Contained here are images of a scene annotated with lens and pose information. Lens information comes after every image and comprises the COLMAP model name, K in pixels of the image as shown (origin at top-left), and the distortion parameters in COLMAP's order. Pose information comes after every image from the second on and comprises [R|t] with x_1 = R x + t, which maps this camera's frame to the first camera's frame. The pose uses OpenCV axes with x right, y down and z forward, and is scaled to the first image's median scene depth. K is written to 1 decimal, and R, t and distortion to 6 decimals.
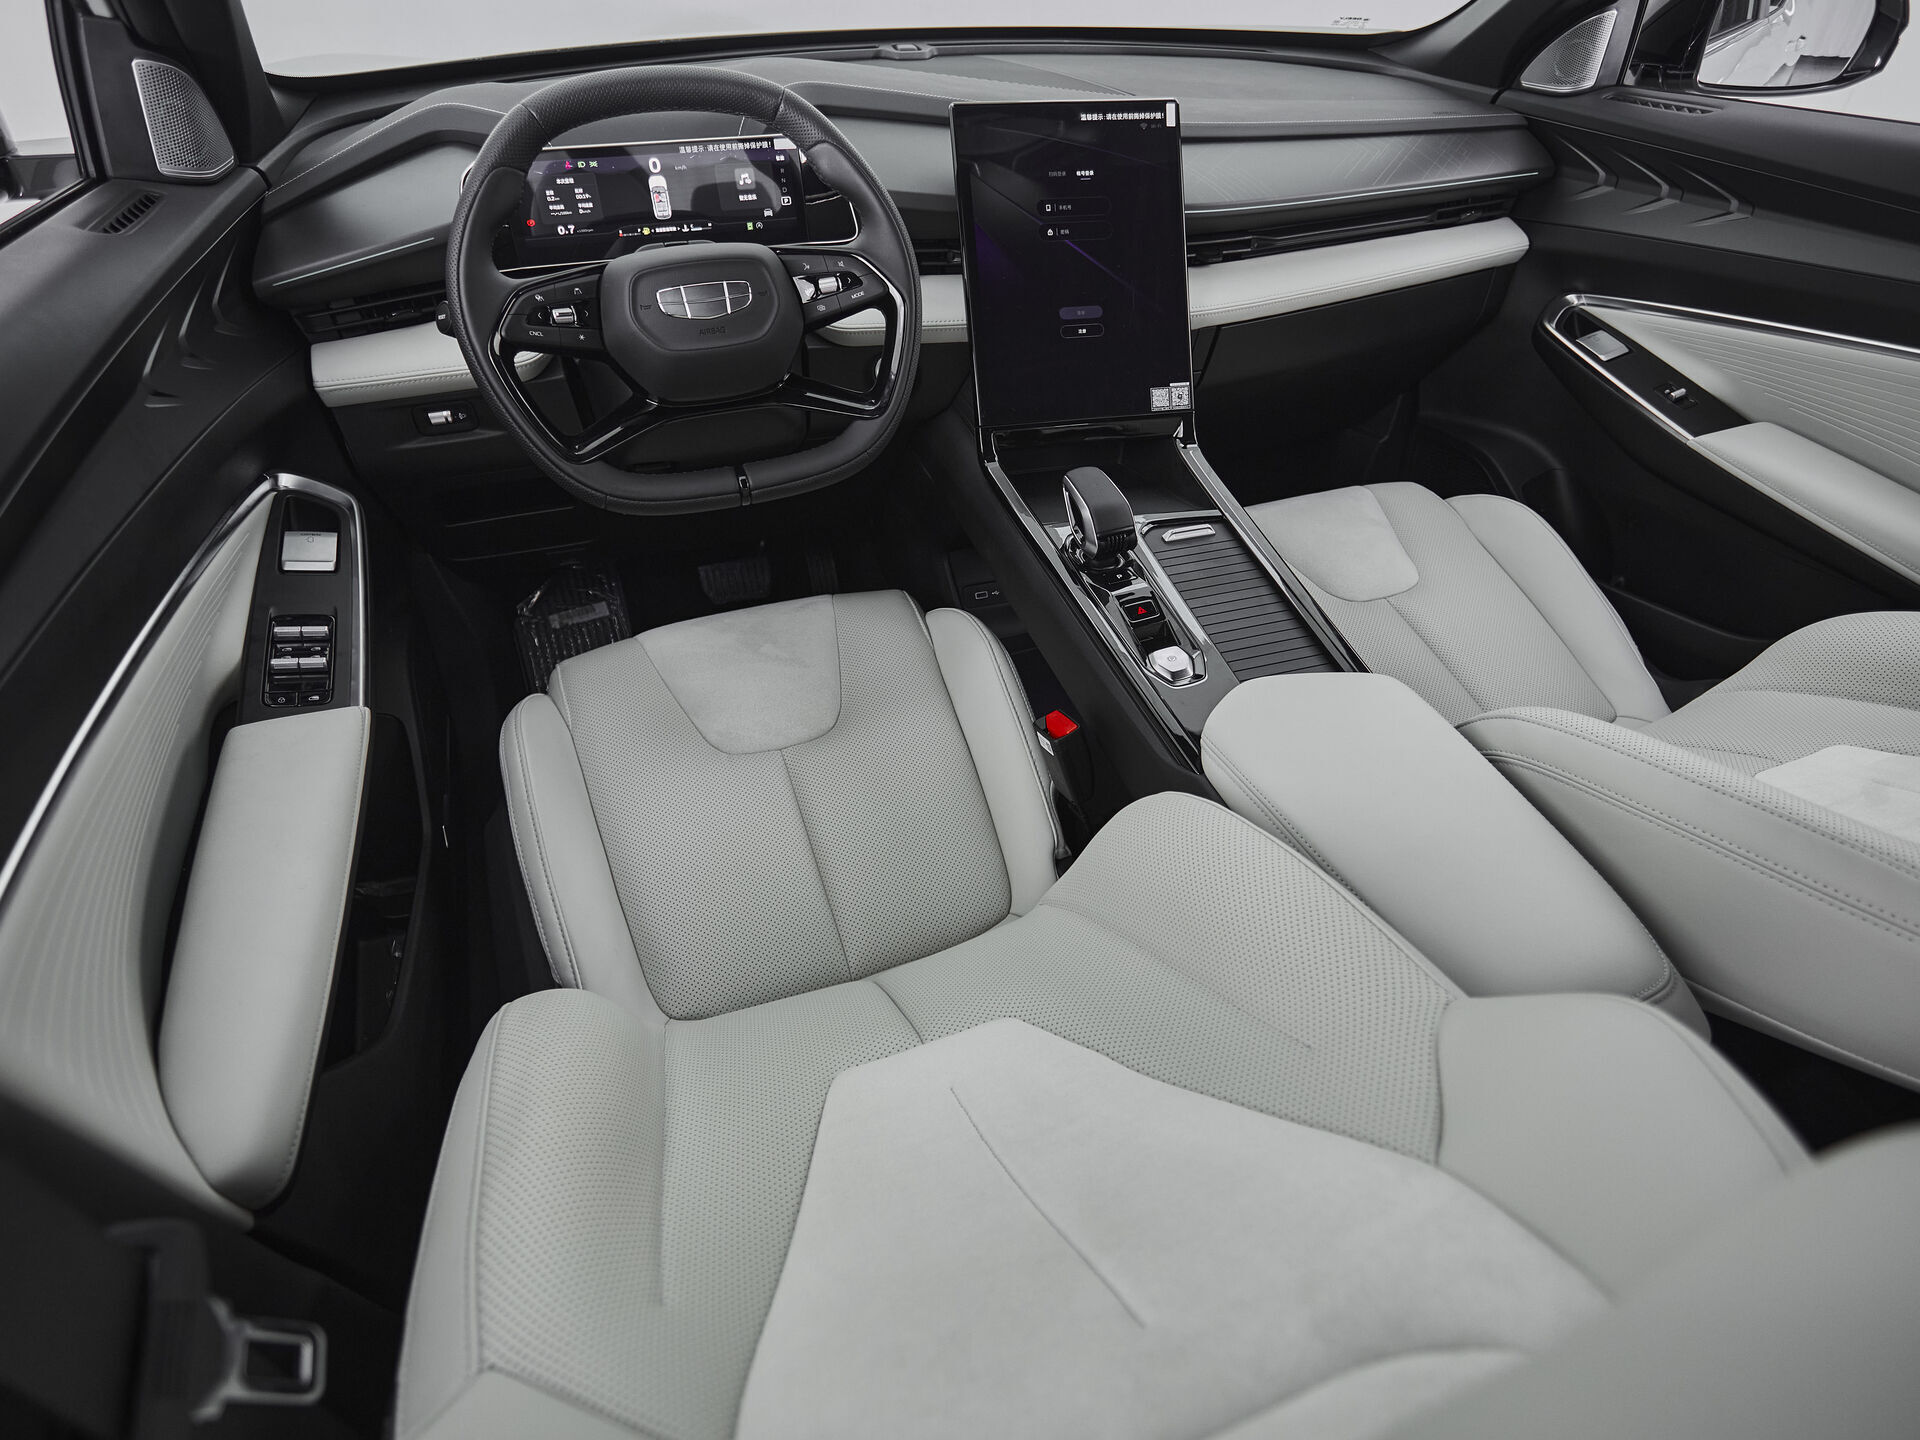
lens RADIAL K [[1025.5, 0, 985.6], [0, 1025.5, 707.5], [0, 0, 1]] dist [-0.003741, -0.001297]
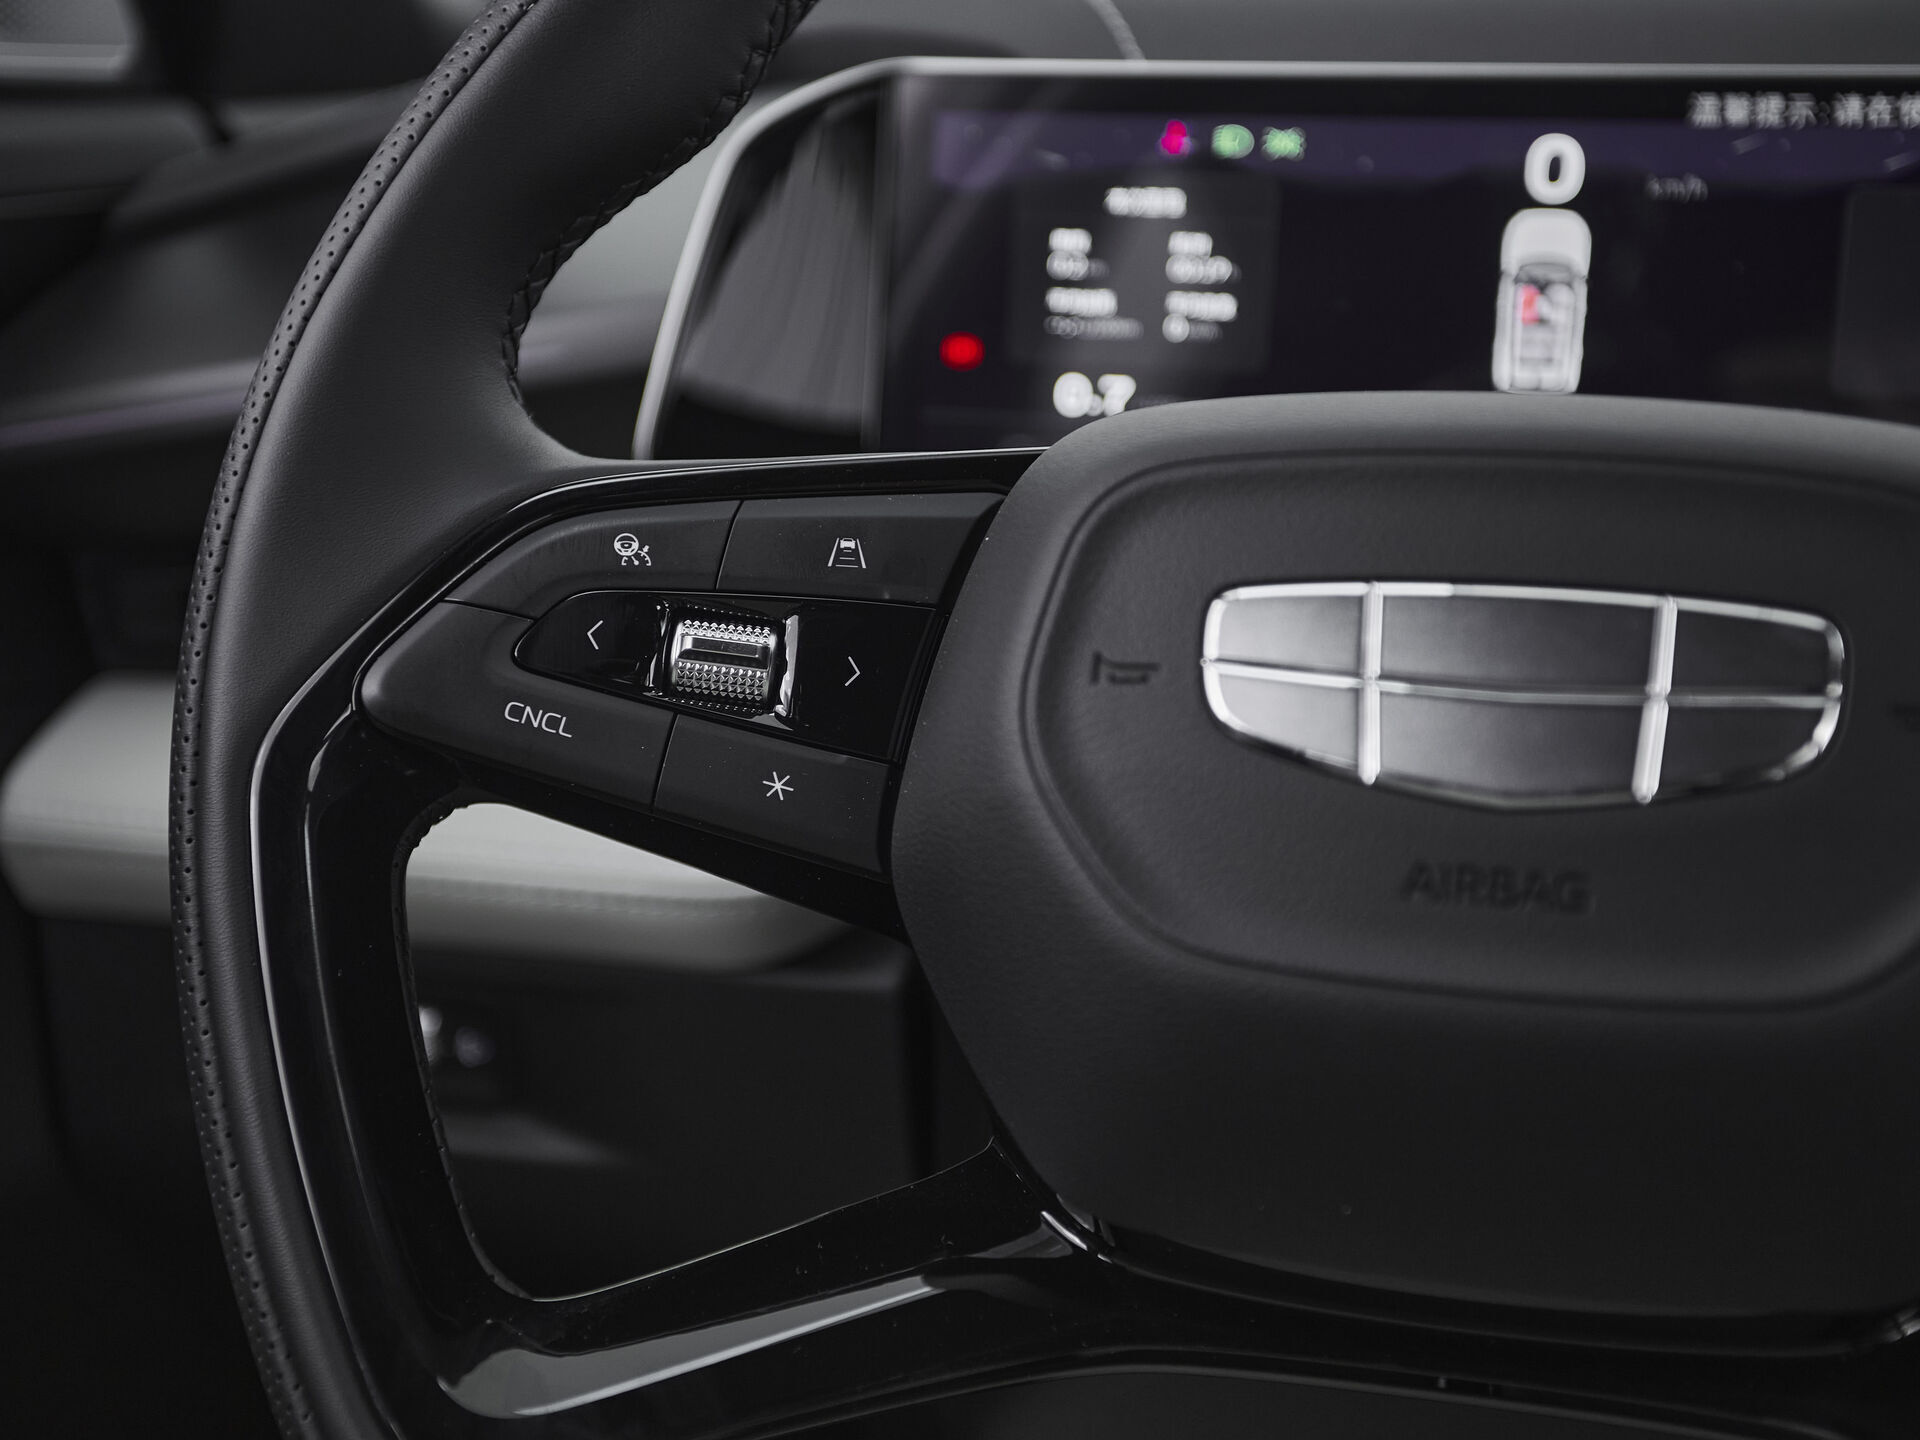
lens RADIAL K [[2517.1, 0, 874.5], [0, 2517.1, 811.4], [0, 0, 1]] dist [0.009444, 0.070878]
pose [[0.807035, 0.159033, -0.568686, -0.112667], [-0.371350, 0.885466, -0.279371, -0.202969], [0.459123, 0.436644, 0.773659, 0.563402]]
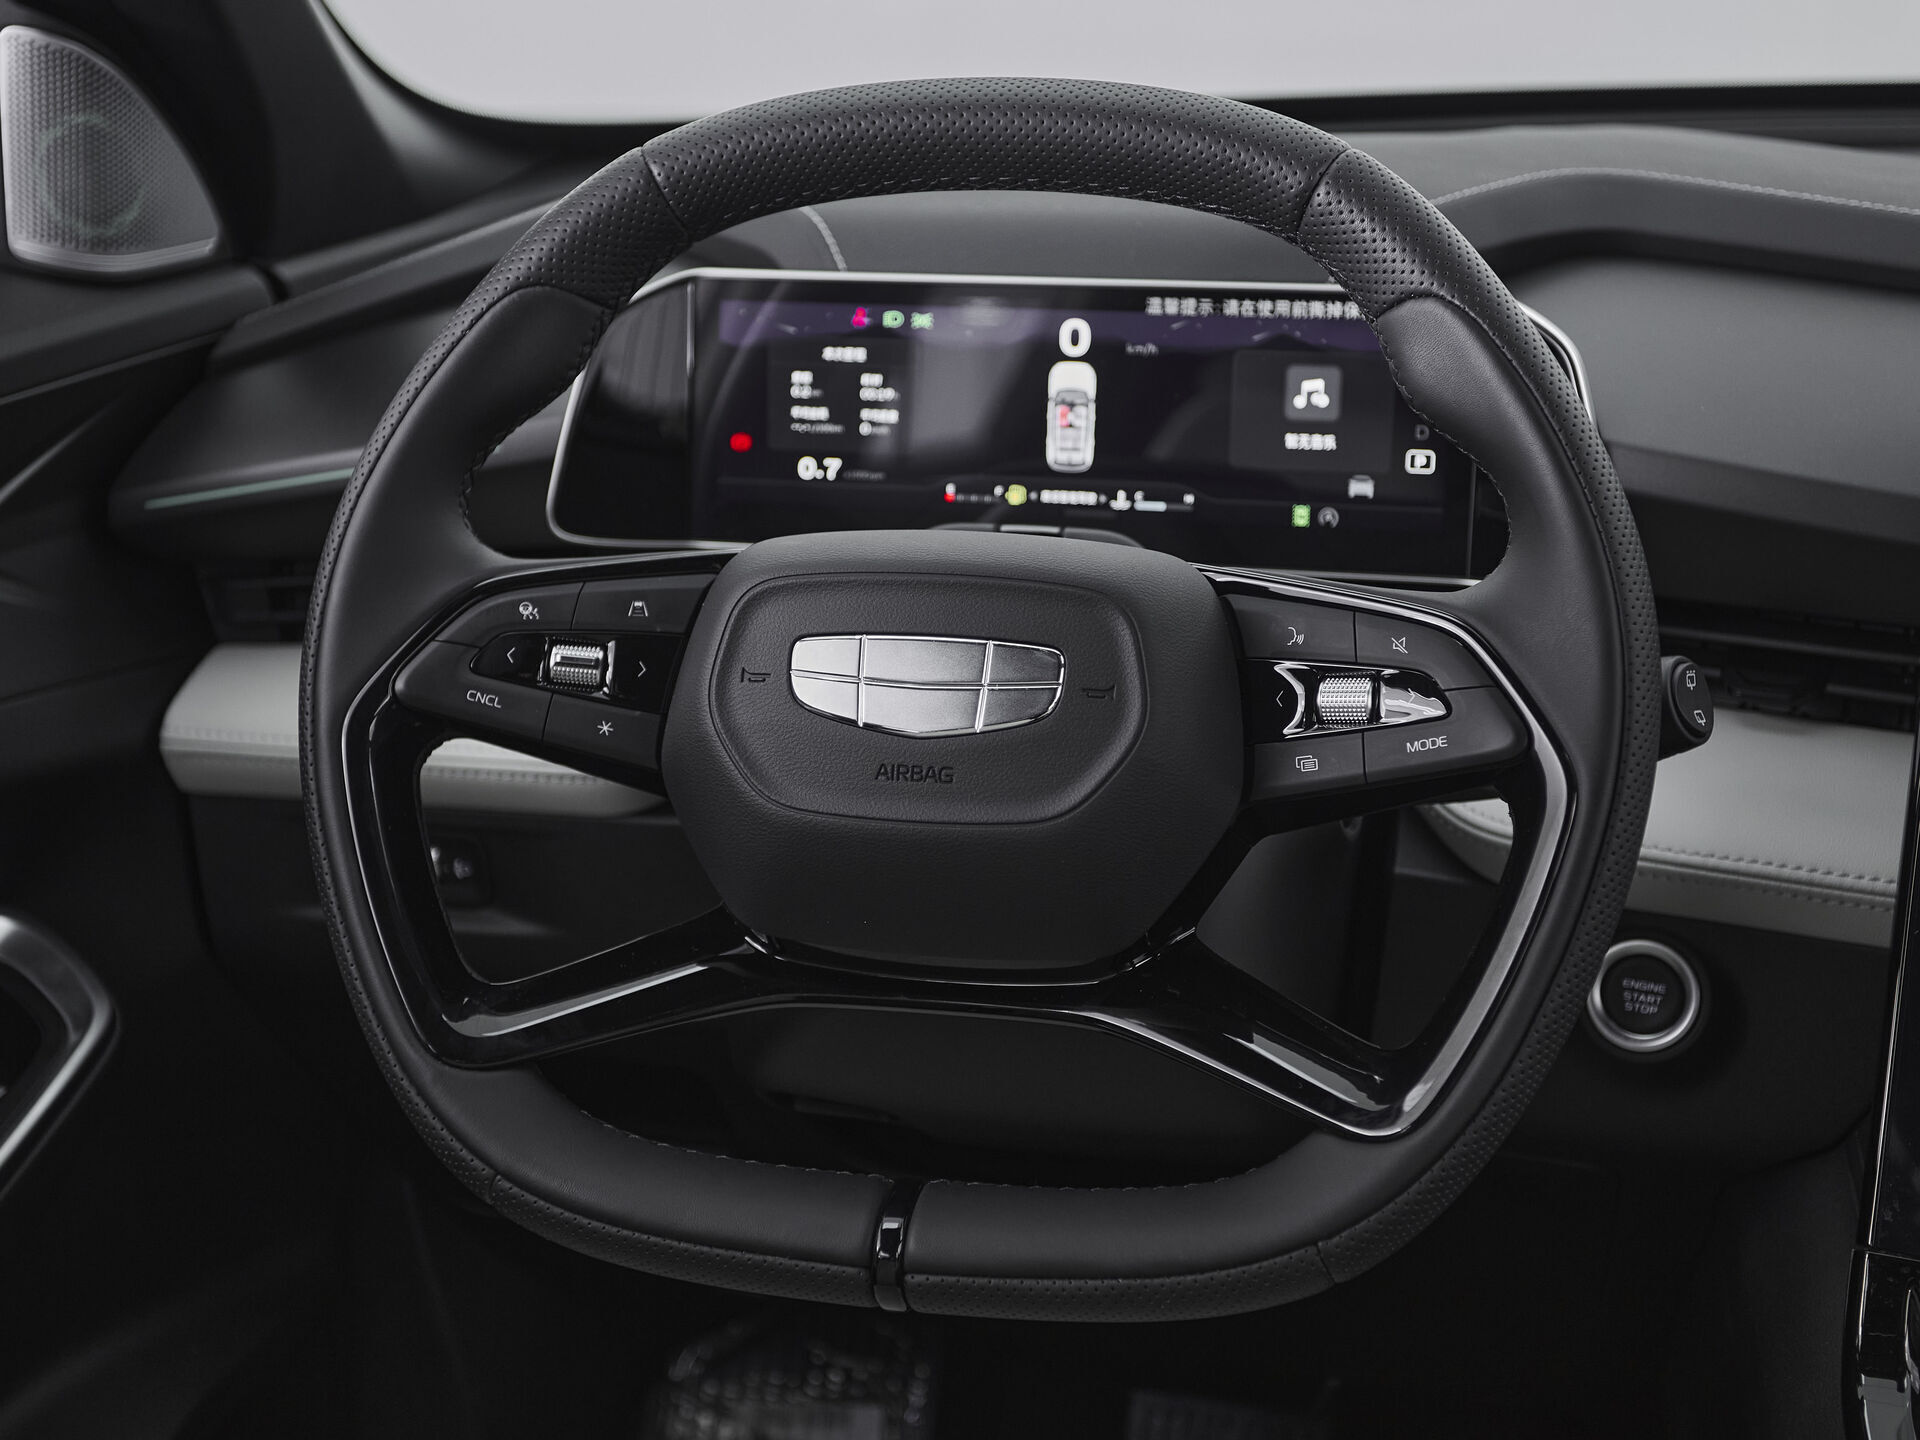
lens RADIAL K [[2490.7, 0, 960.3], [0, 2490.7, 750.3], [0, 0, 1]] dist [0.015261, 0.070327]
pose [[0.831385, 0.158403, -0.532642, 0.136846], [-0.334870, 0.907737, -0.252735, -0.149297], [0.443465, 0.388486, 0.807723, 0.304635]]
